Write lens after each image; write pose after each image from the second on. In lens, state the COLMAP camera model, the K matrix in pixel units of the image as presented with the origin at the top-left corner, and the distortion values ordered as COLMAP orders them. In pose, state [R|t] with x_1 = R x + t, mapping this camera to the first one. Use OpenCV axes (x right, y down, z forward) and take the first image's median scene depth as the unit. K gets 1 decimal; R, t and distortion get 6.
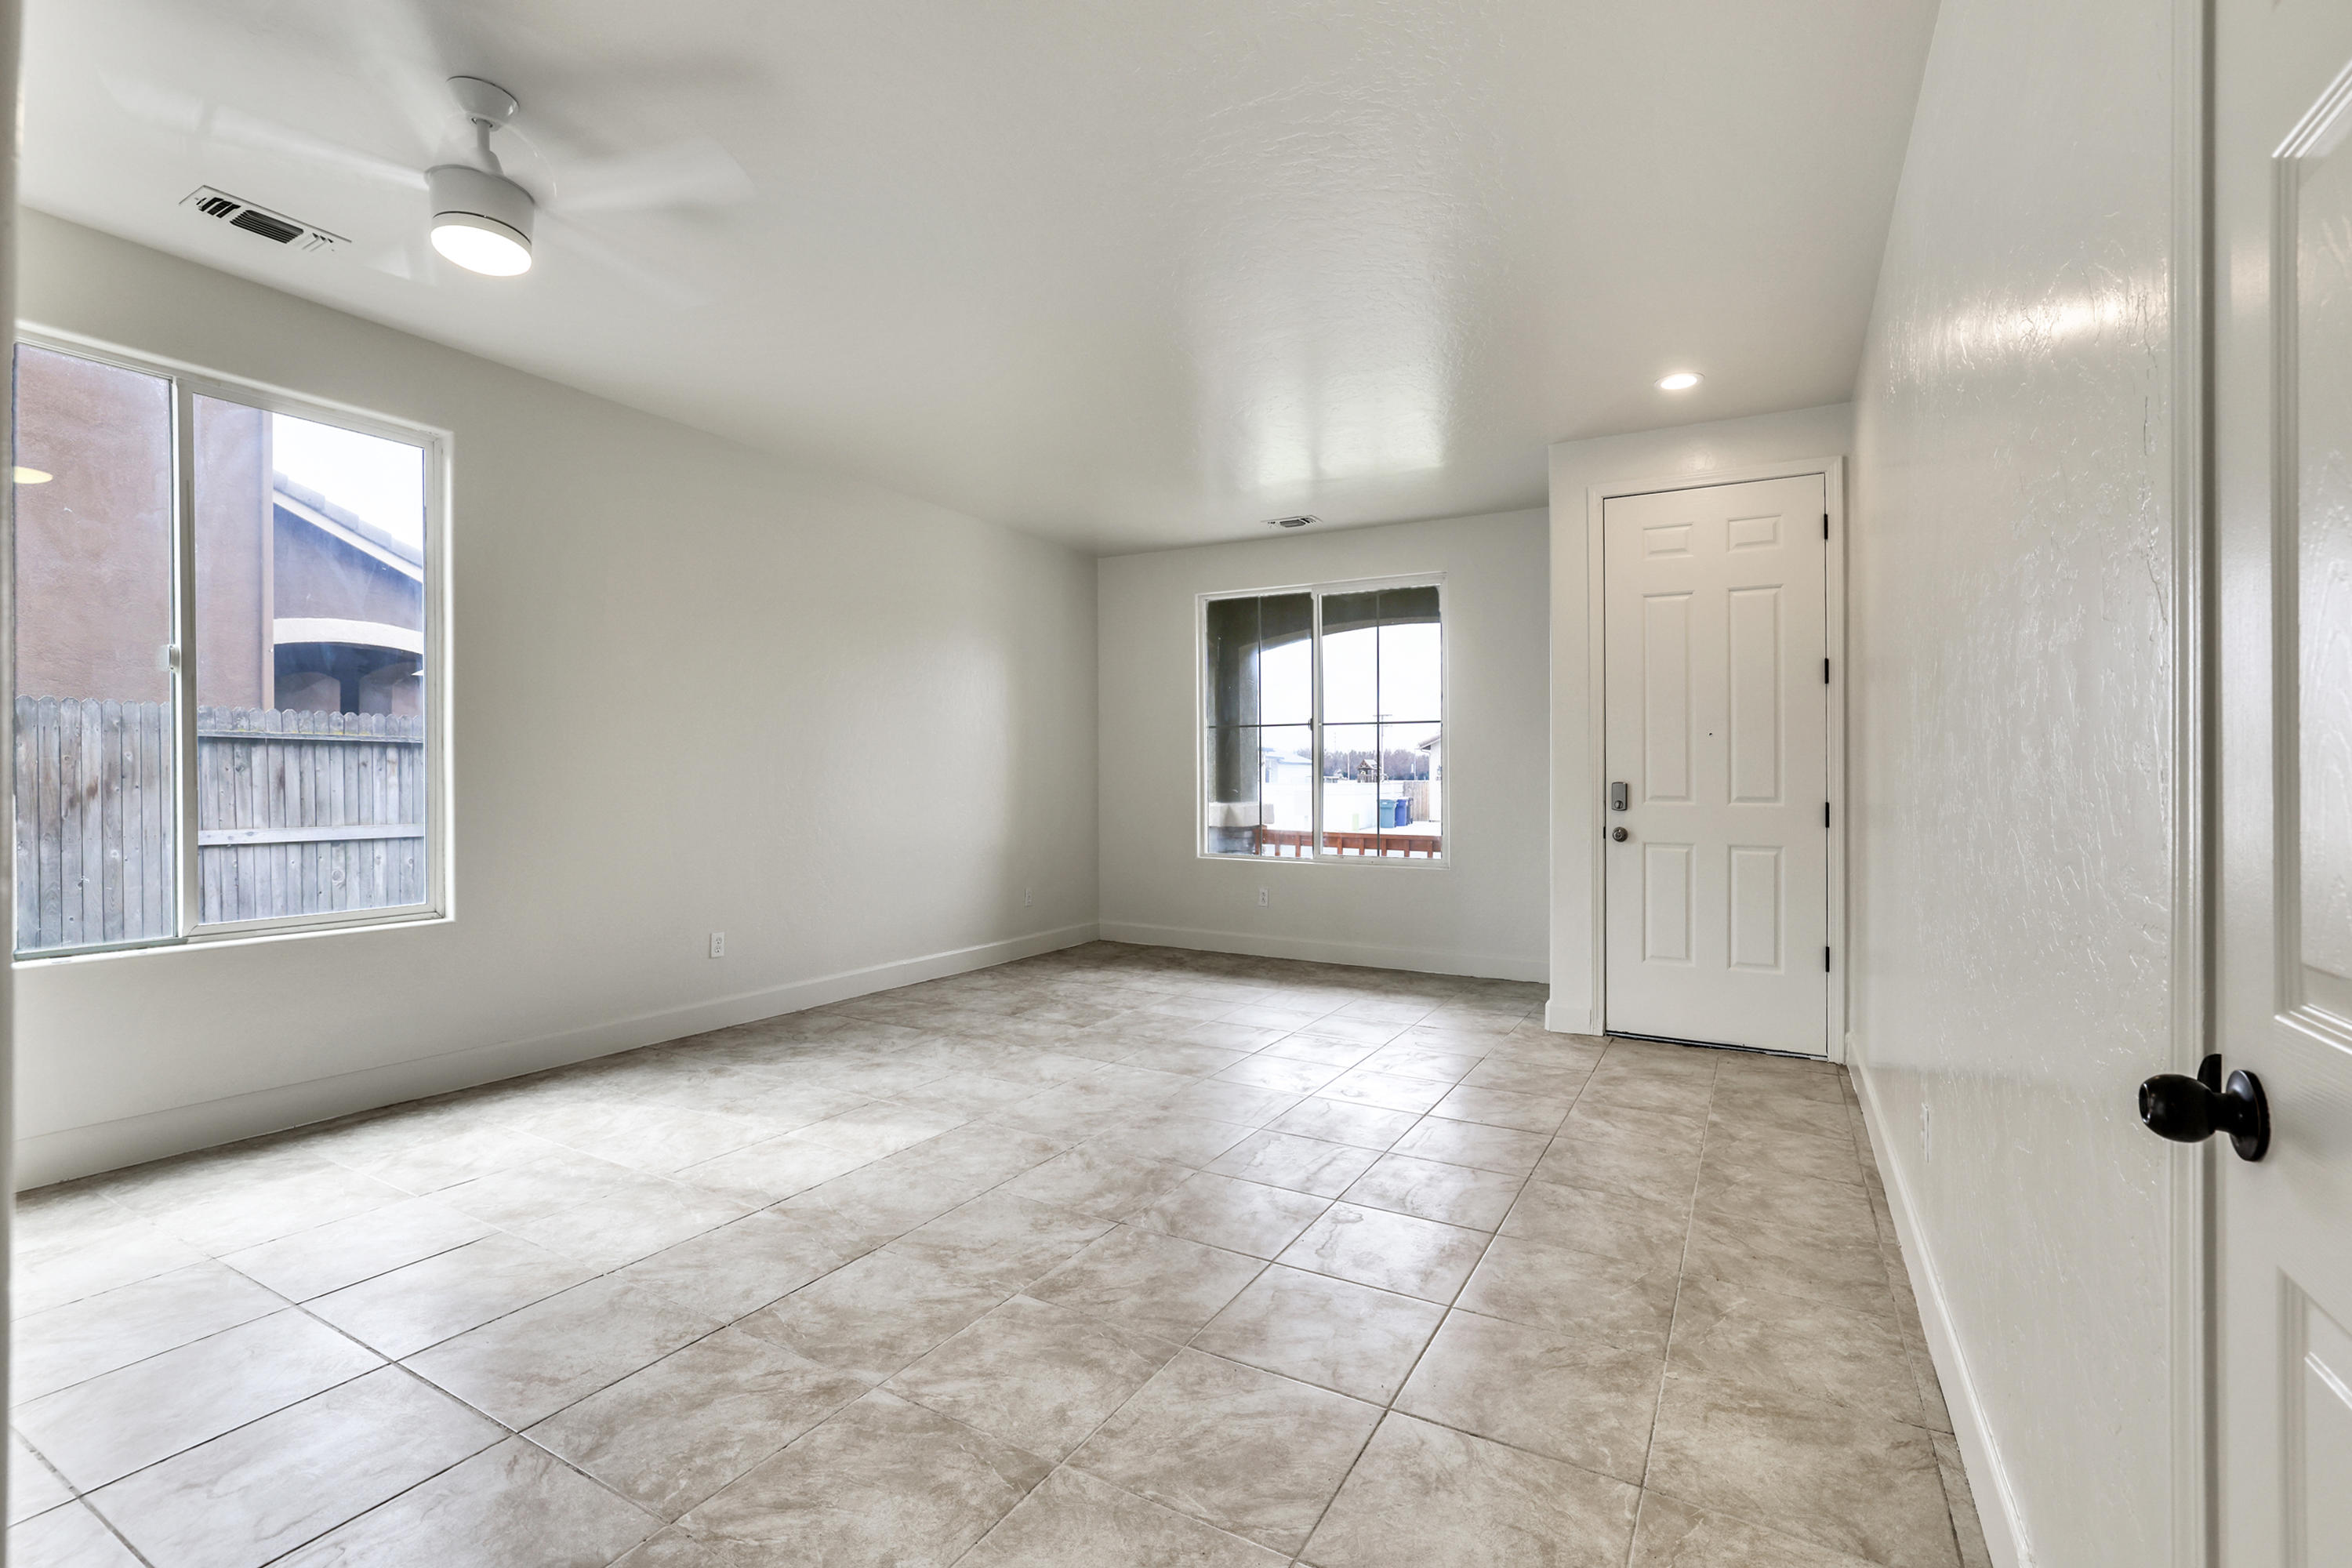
lens RADIAL K [[1070.6, 0, 1175.0], [0, 1070.6, 766.7], [0, 0, 1]] dist [-0.035565, 0.013550]
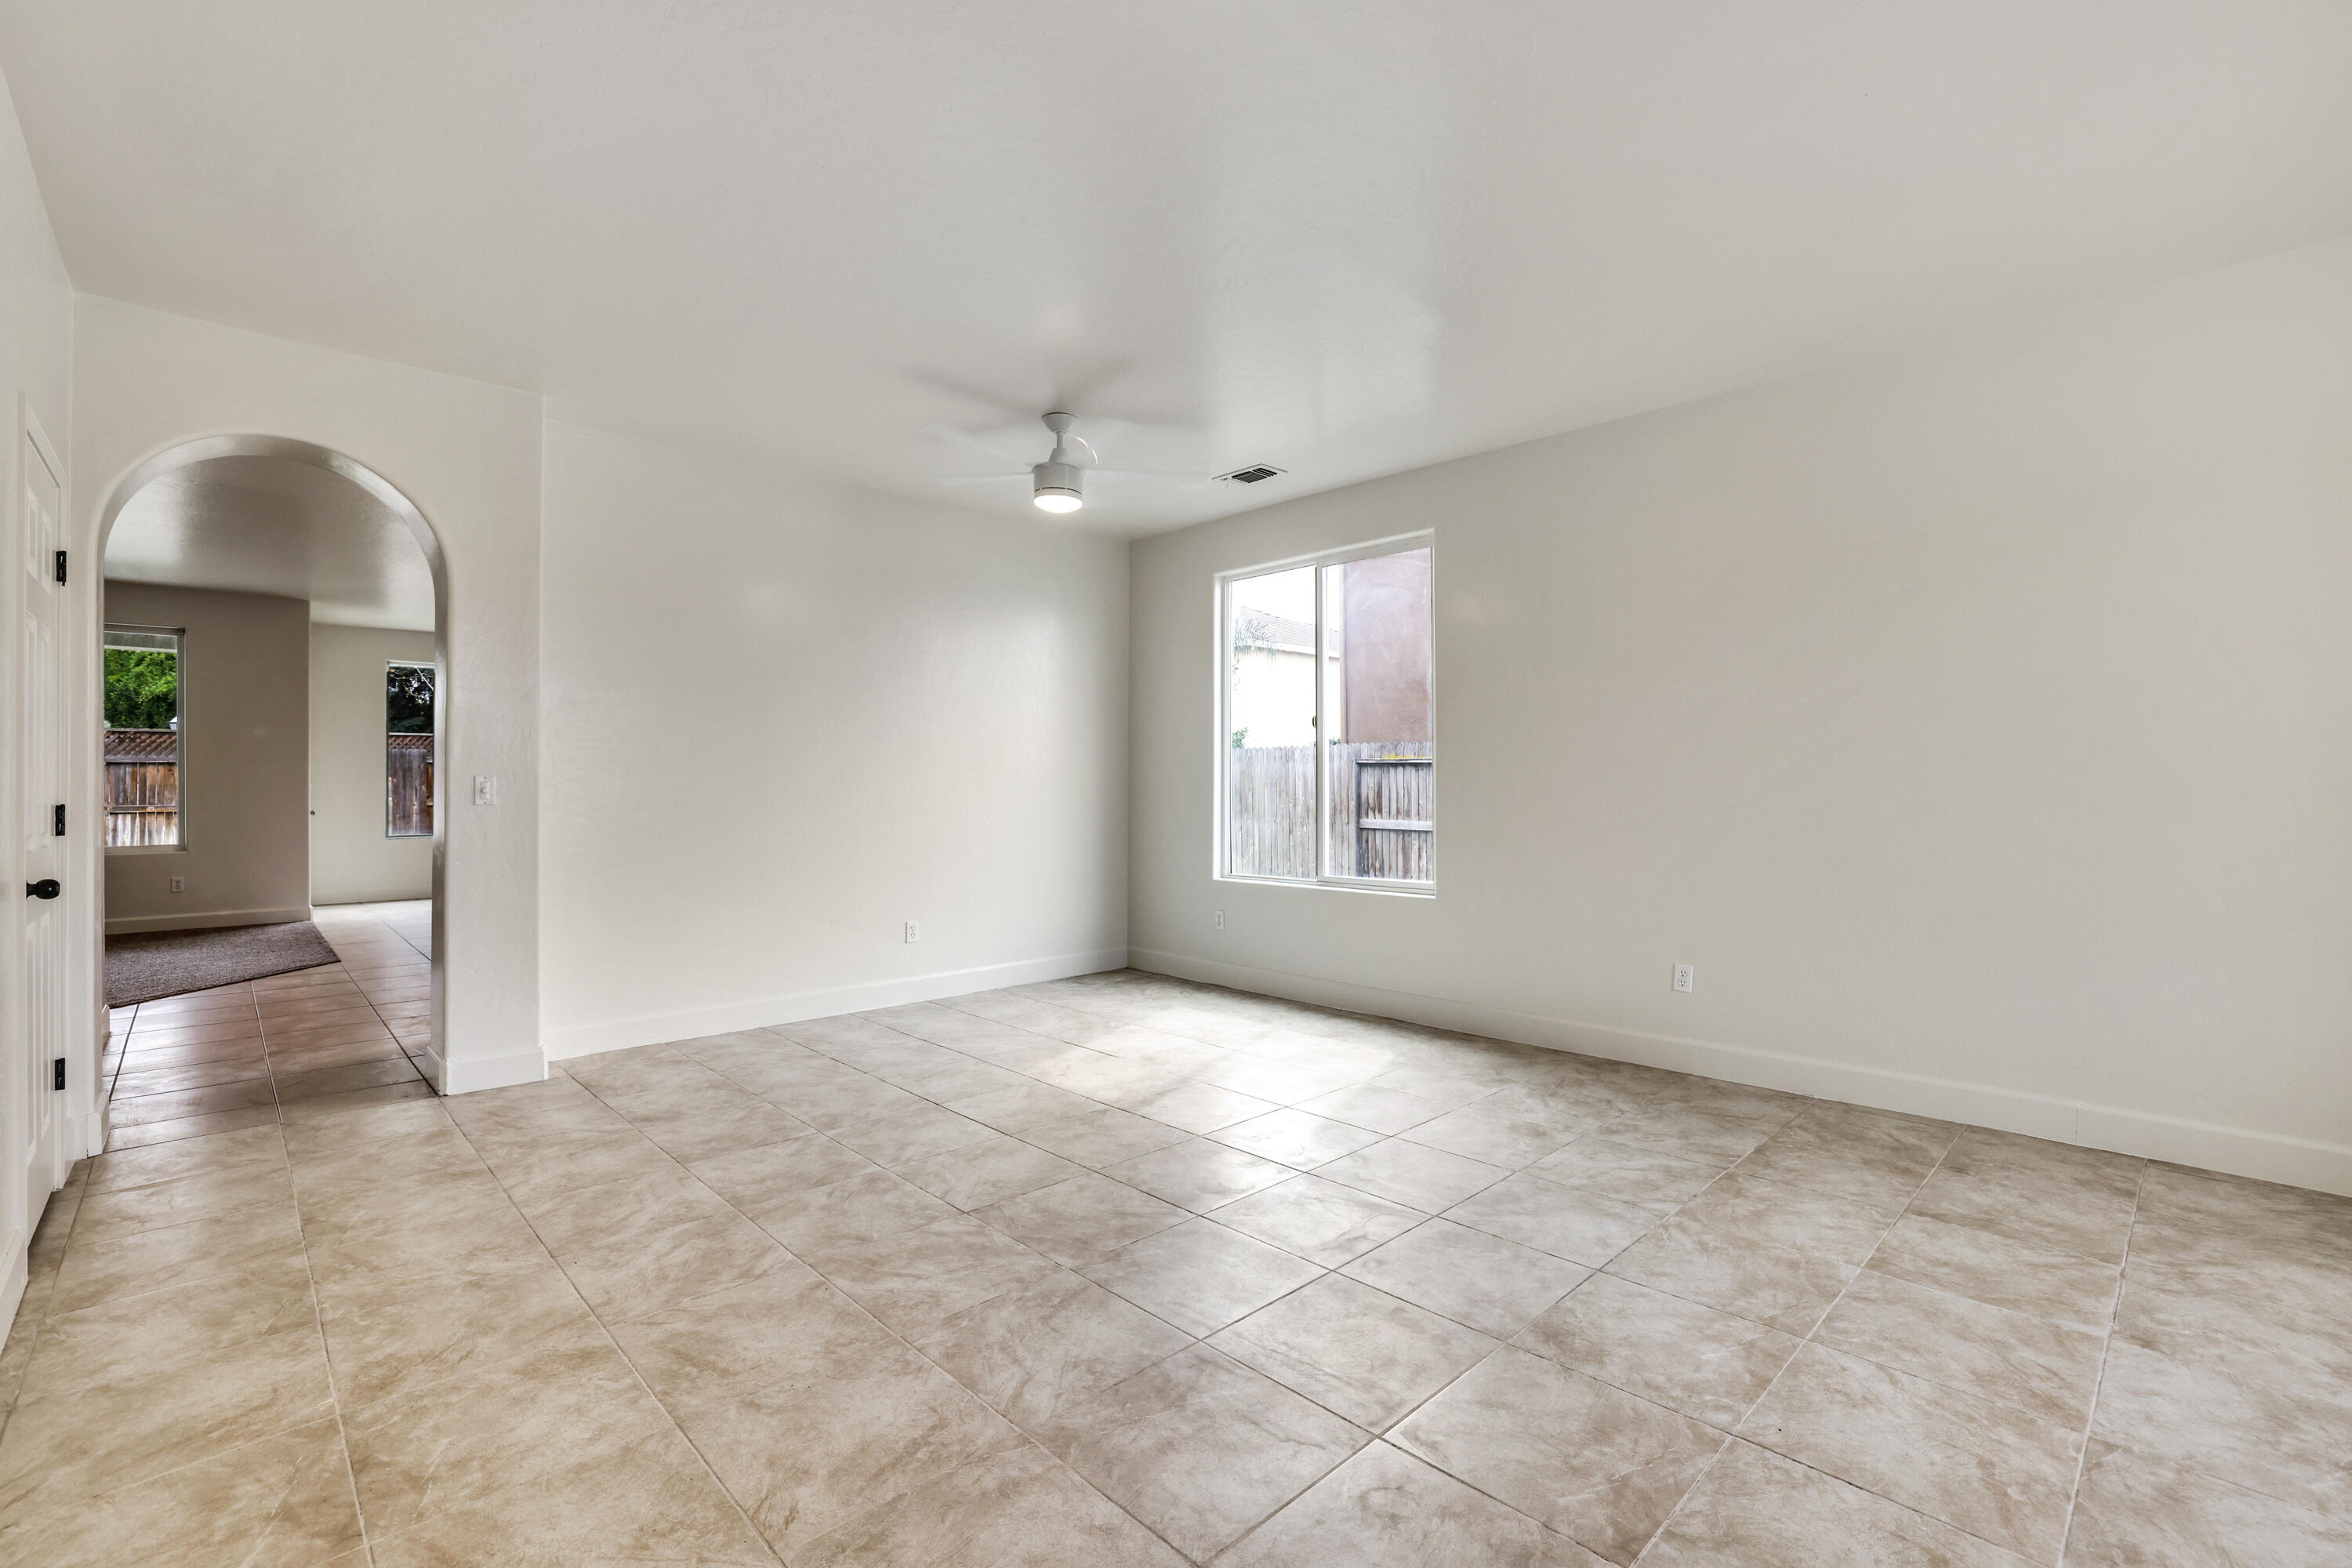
lens RADIAL K [[985.5, 0, 1176.0], [0, 985.5, 784.0], [0, 0, 1]] dist [-0.037409, 0.009548]
pose [[-0.271971, -0.009266, -0.962261, 0.791659], [0.010237, 0.999869, -0.012522, 0.026689], [0.962251, -0.013256, -0.271841, 1.429047]]
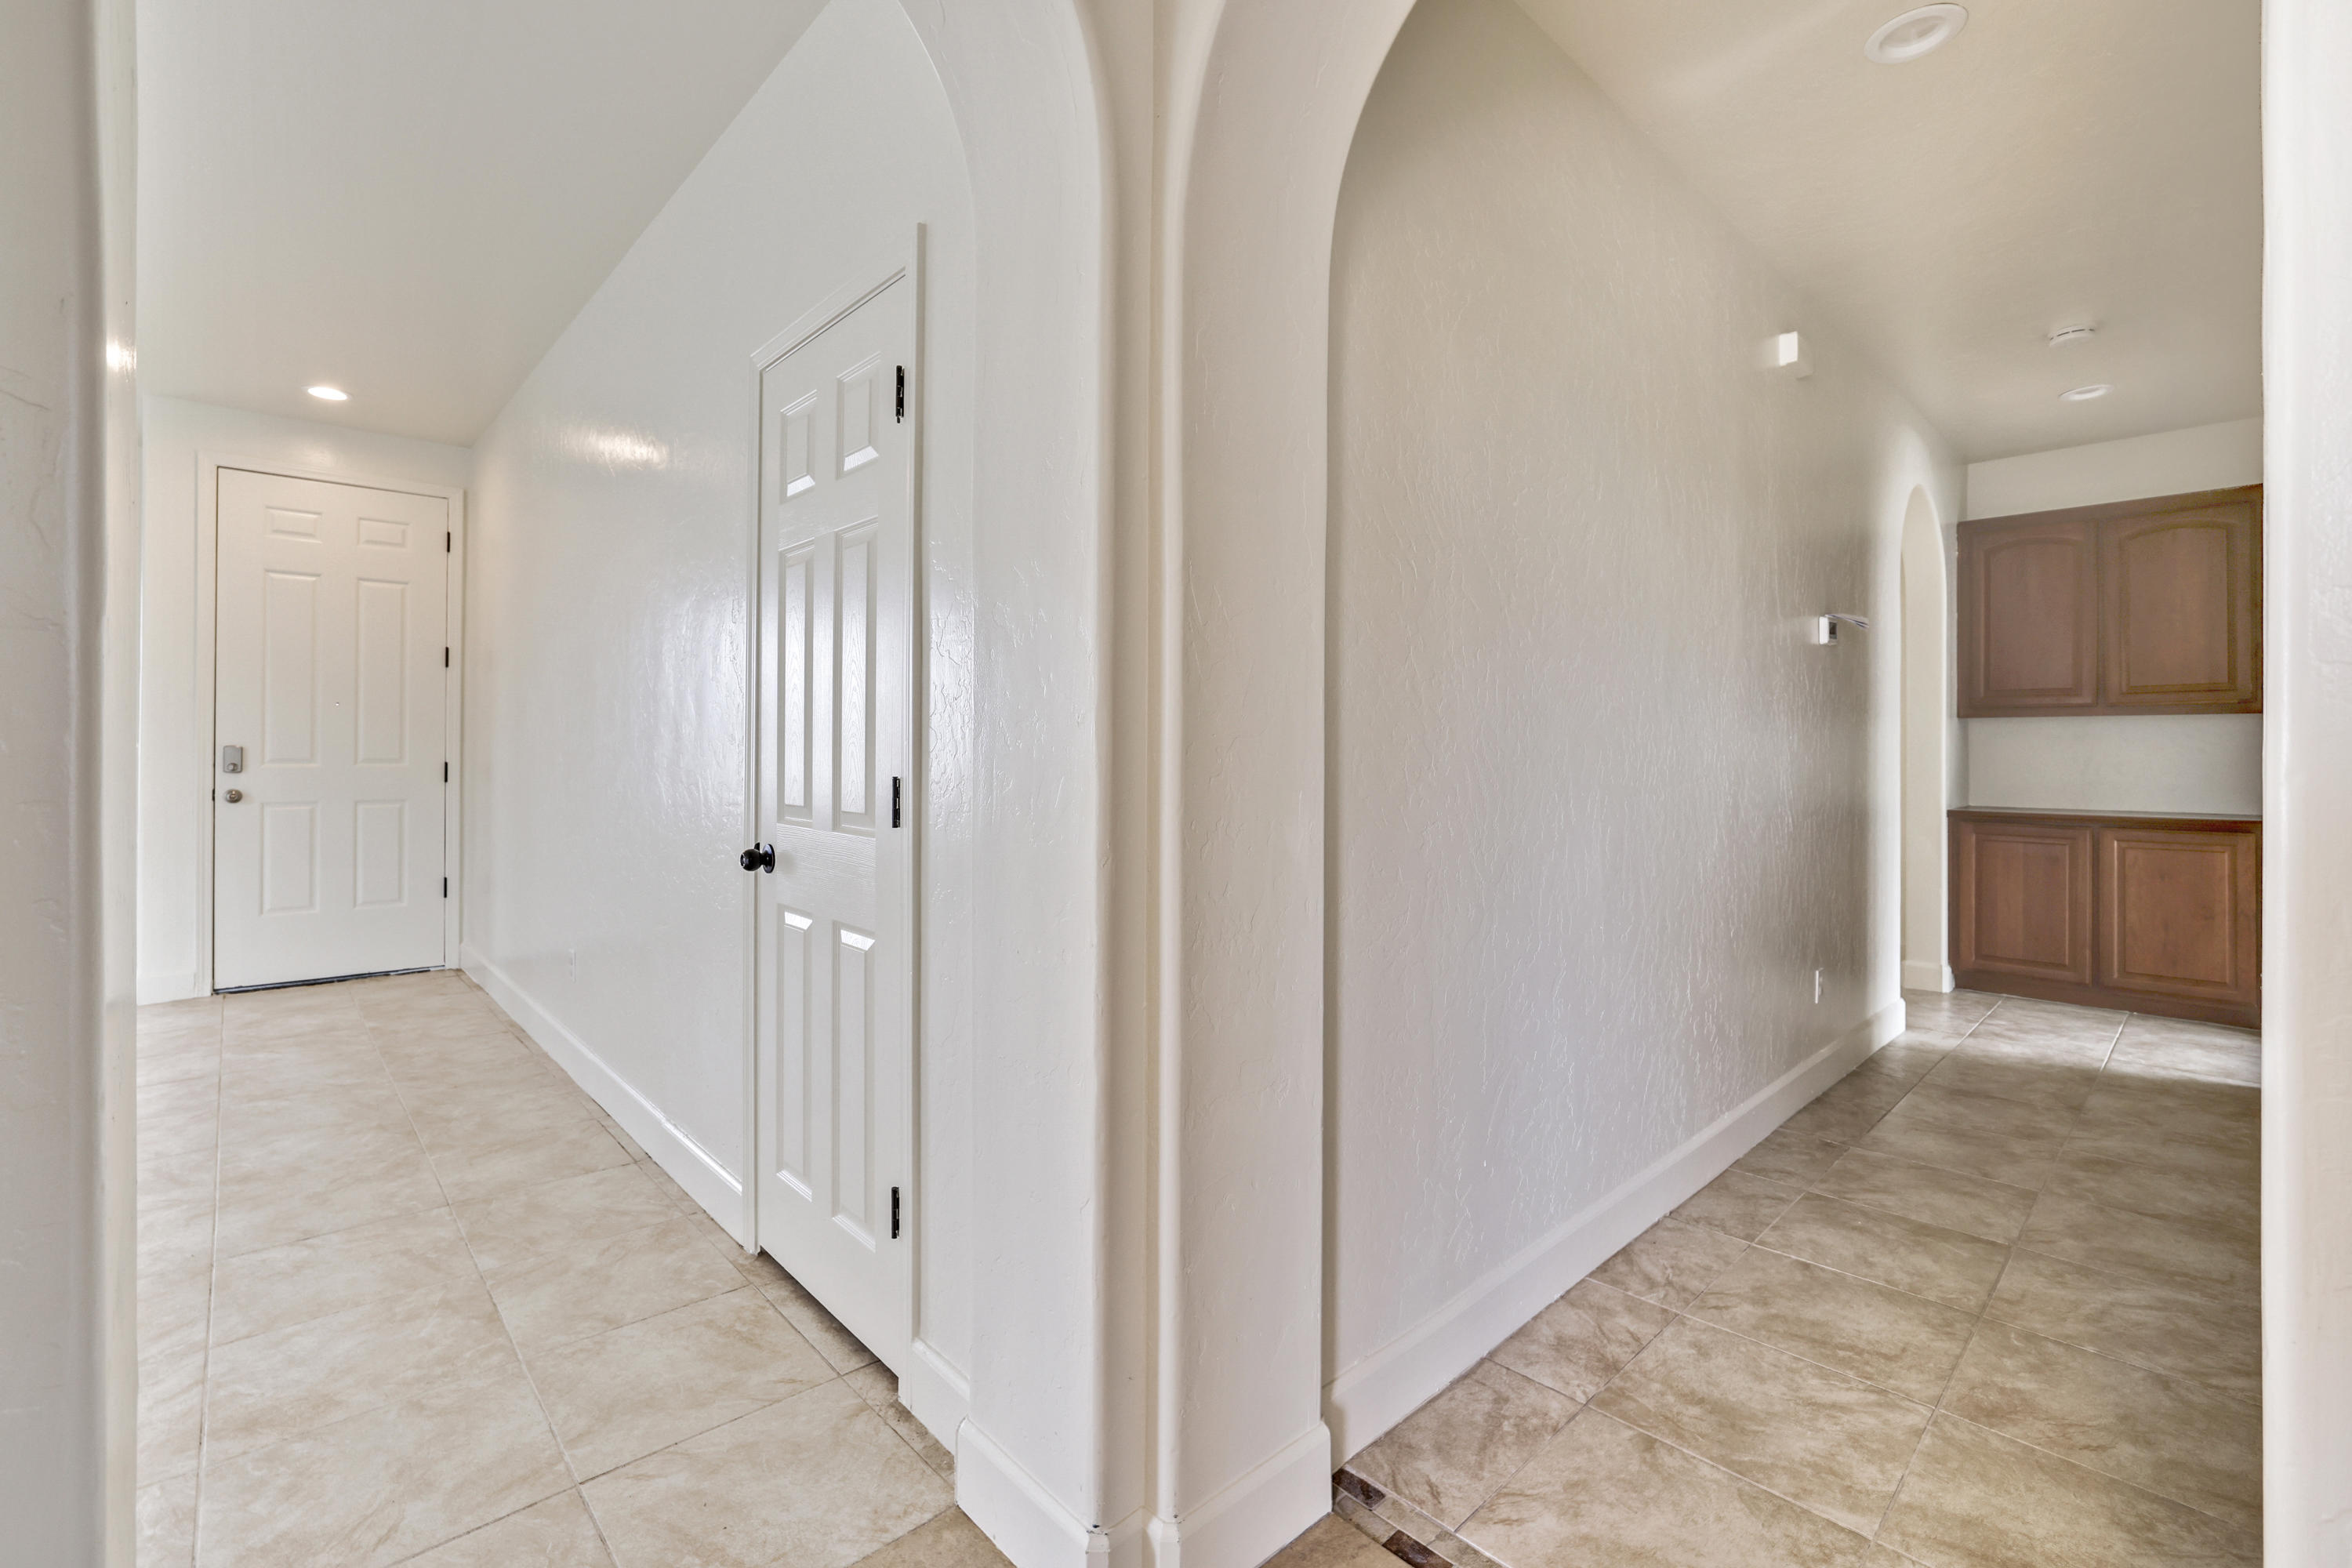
lens RADIAL K [[1025.4, 0, 1171.4], [0, 1025.4, 763.0], [0, 0, 1]] dist [-0.036499, 0.019796]
pose [[0.307885, -0.016322, 0.951283, -0.383359], [-0.016473, 0.999612, 0.022482, -0.009535], [-0.951281, -0.022592, 0.307497, -0.275043]]
